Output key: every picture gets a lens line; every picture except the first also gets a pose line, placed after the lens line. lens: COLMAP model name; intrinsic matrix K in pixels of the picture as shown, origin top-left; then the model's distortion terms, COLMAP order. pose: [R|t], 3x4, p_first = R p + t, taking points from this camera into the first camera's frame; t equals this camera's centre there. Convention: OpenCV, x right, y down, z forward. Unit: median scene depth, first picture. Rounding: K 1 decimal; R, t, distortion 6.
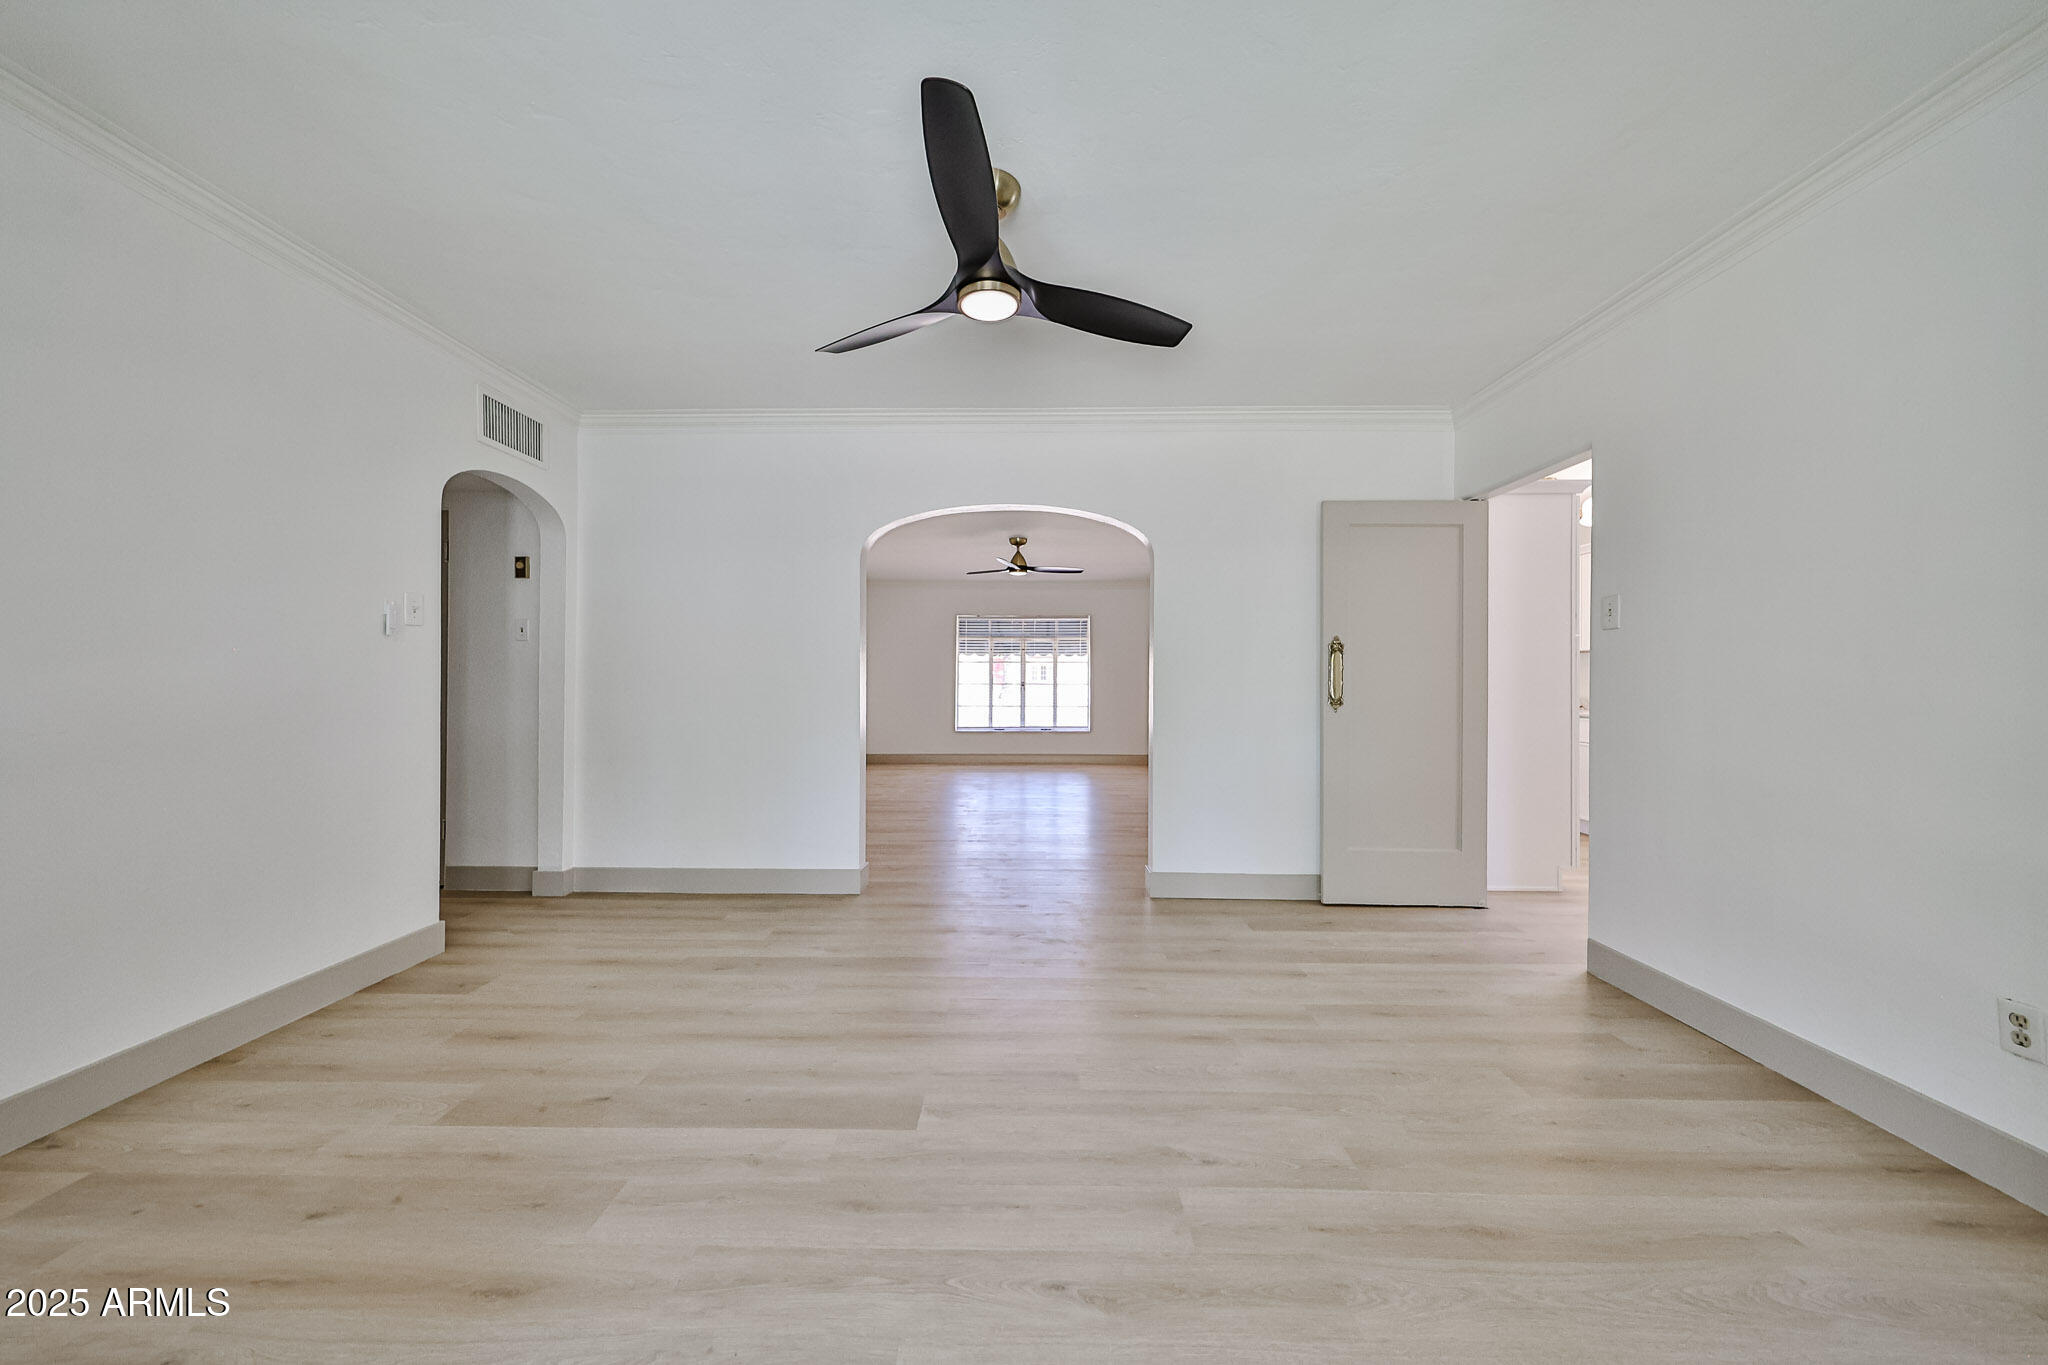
lens RADIAL K [[717.5, 0, 1009.6], [0, 717.5, 683.4], [0, 0, 1]] dist [-0.000981, -0.000039]
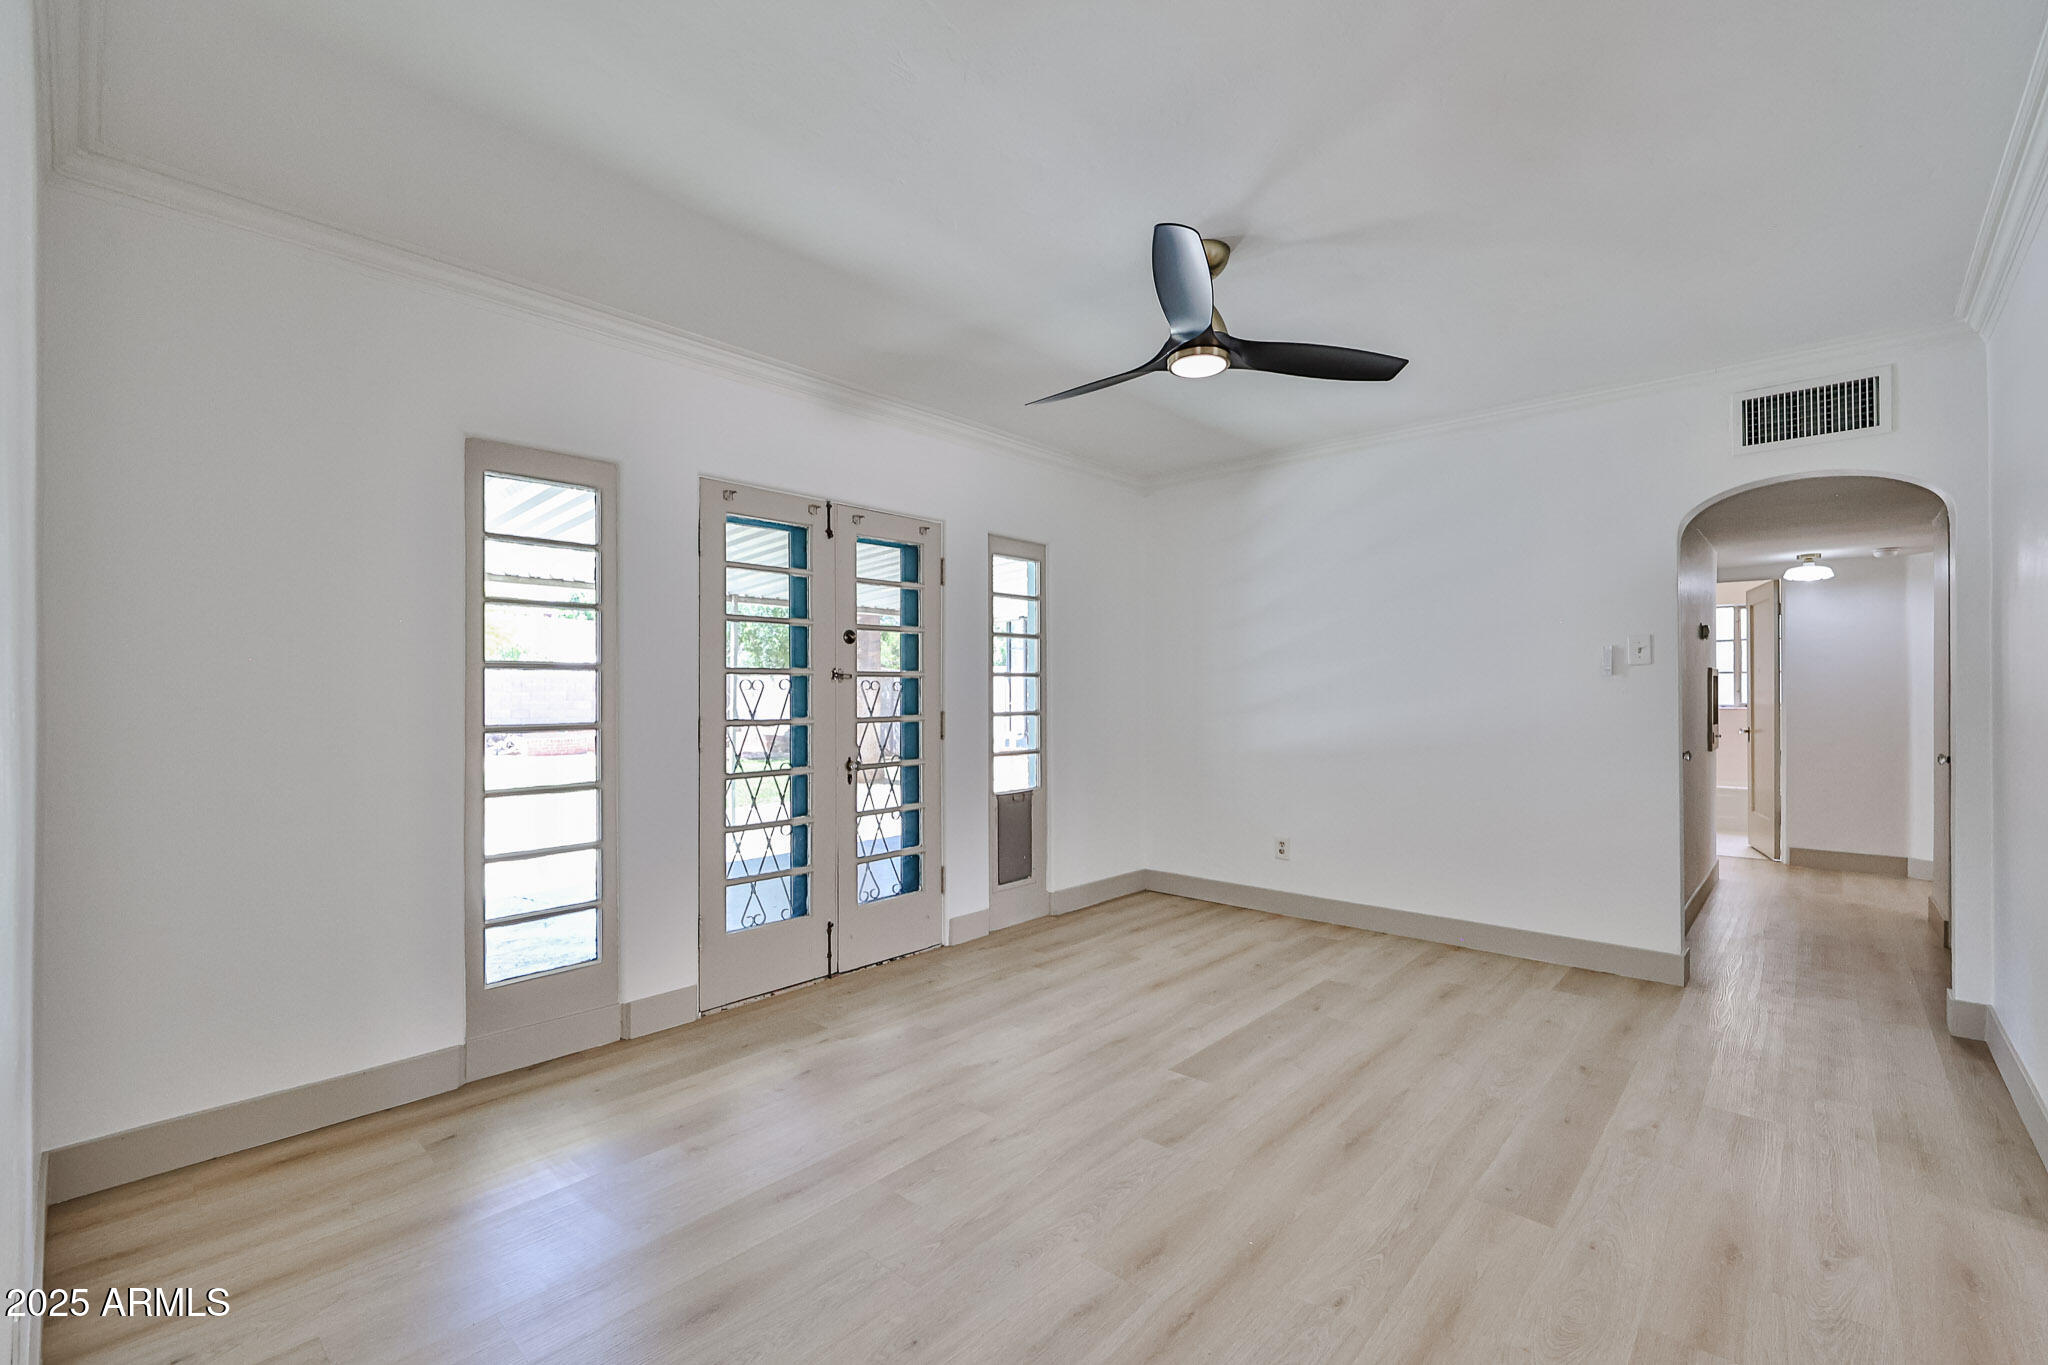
lens RADIAL K [[863.0, 0, 1023.0], [0, 863.0, 688.4], [0, 0, 1]] dist [0.002272, 0.000414]
pose [[-0.650015, -0.007408, -0.759885, 1.142866], [-0.003178, 0.999970, -0.007031, -0.049669], [0.759915, -0.002155, -0.650019, 1.688699]]
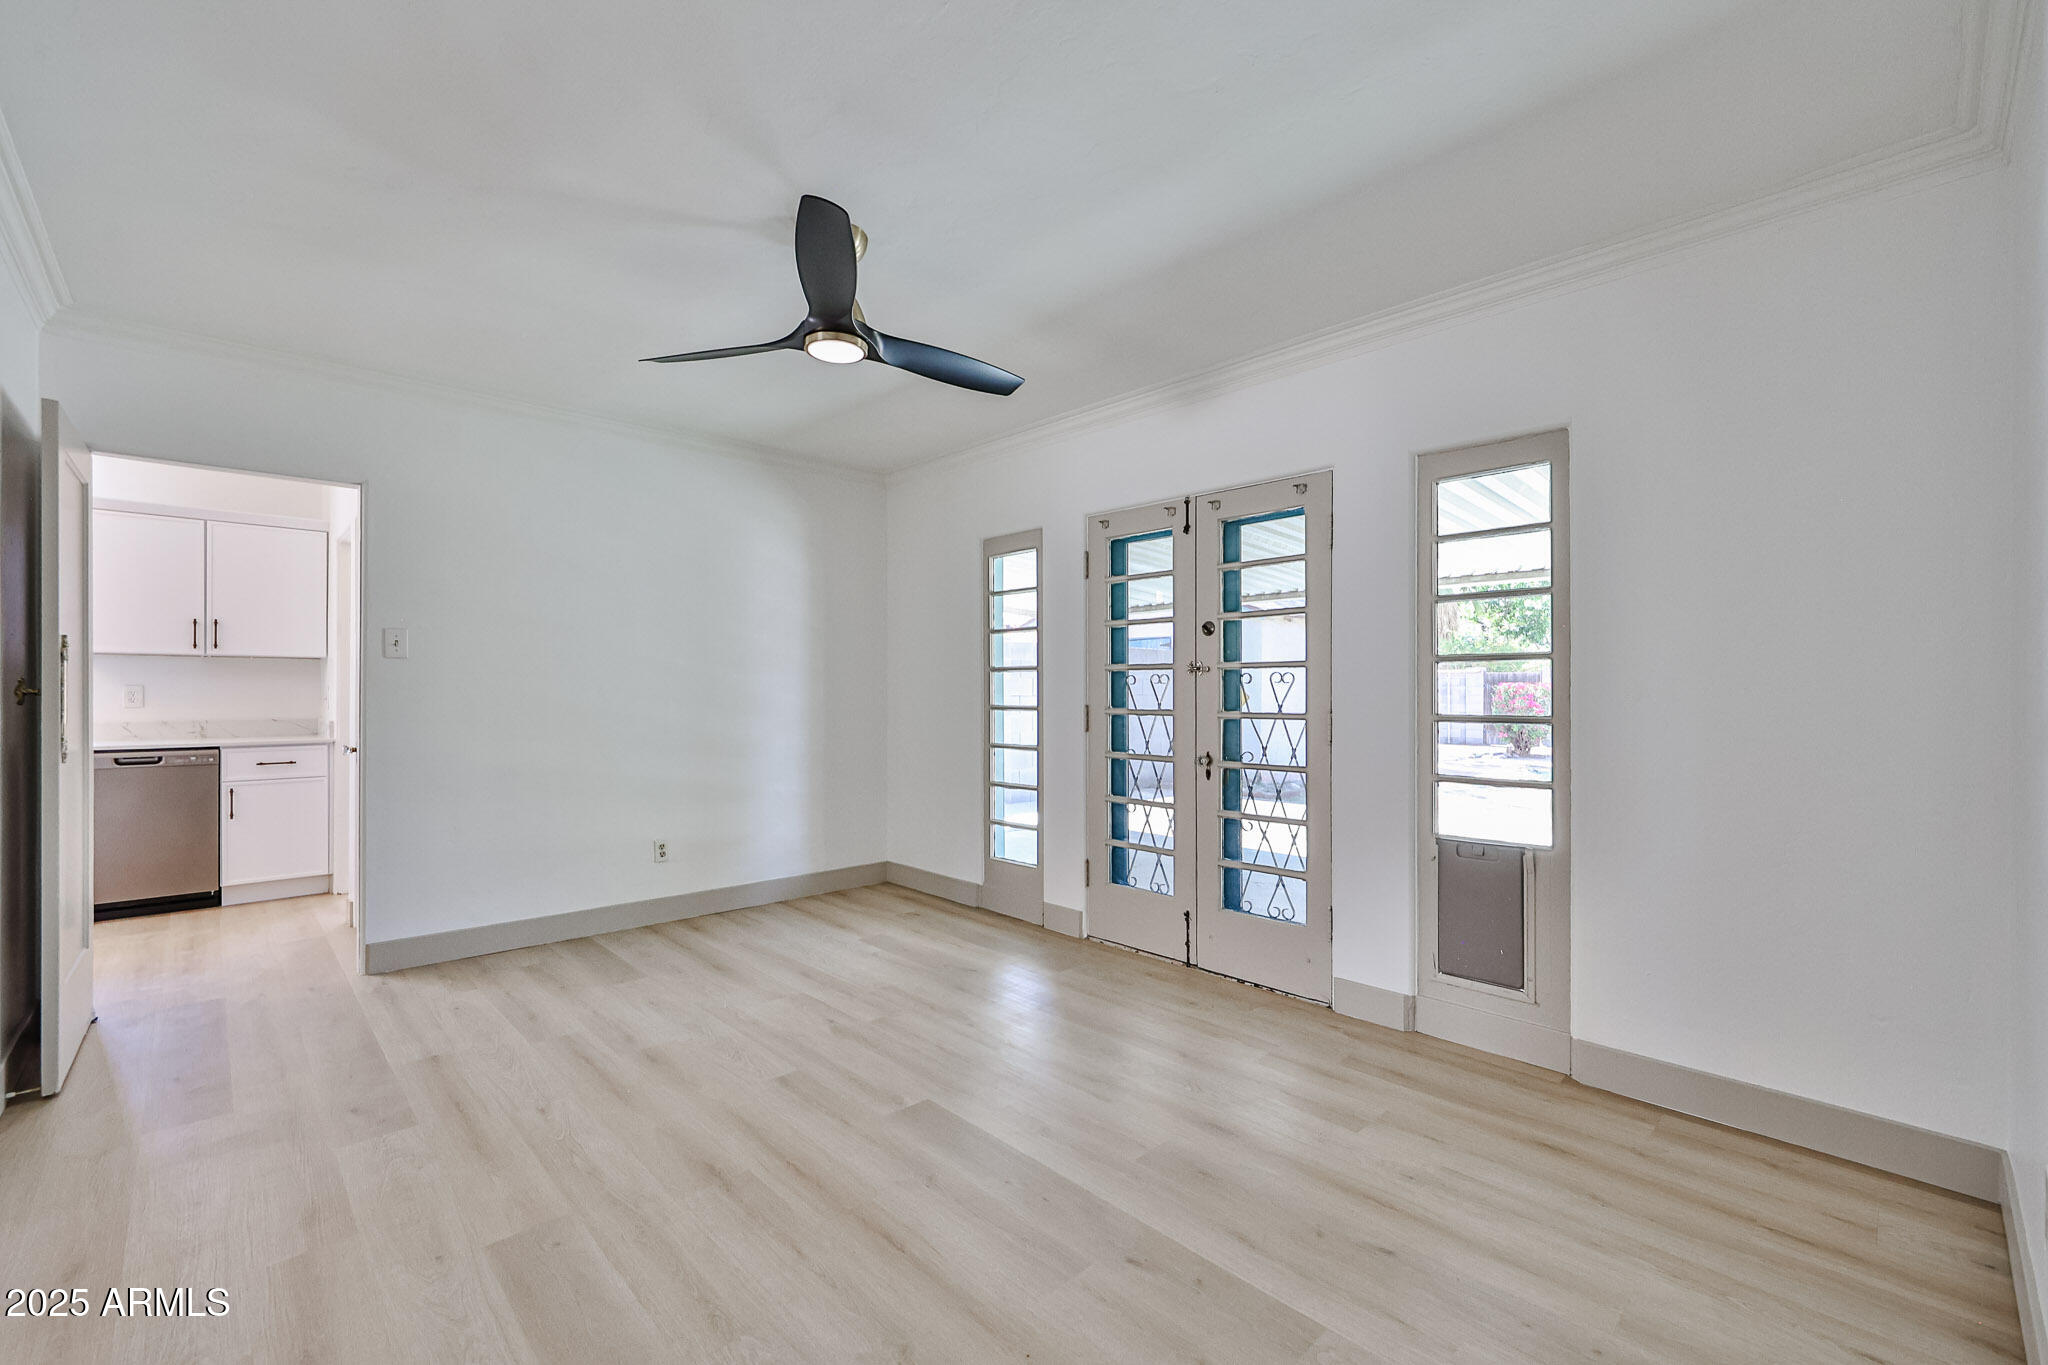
lens RADIAL K [[863.0, 0, 1023.0], [0, 863.0, 688.4], [0, 0, 1]] dist [0.002272, 0.000414]
pose [[-0.714831, -0.004915, 0.699280, -1.144658], [-0.002964, 0.999988, 0.003998, -0.052674], [-0.699291, 0.000786, -0.714837, 1.769270]]
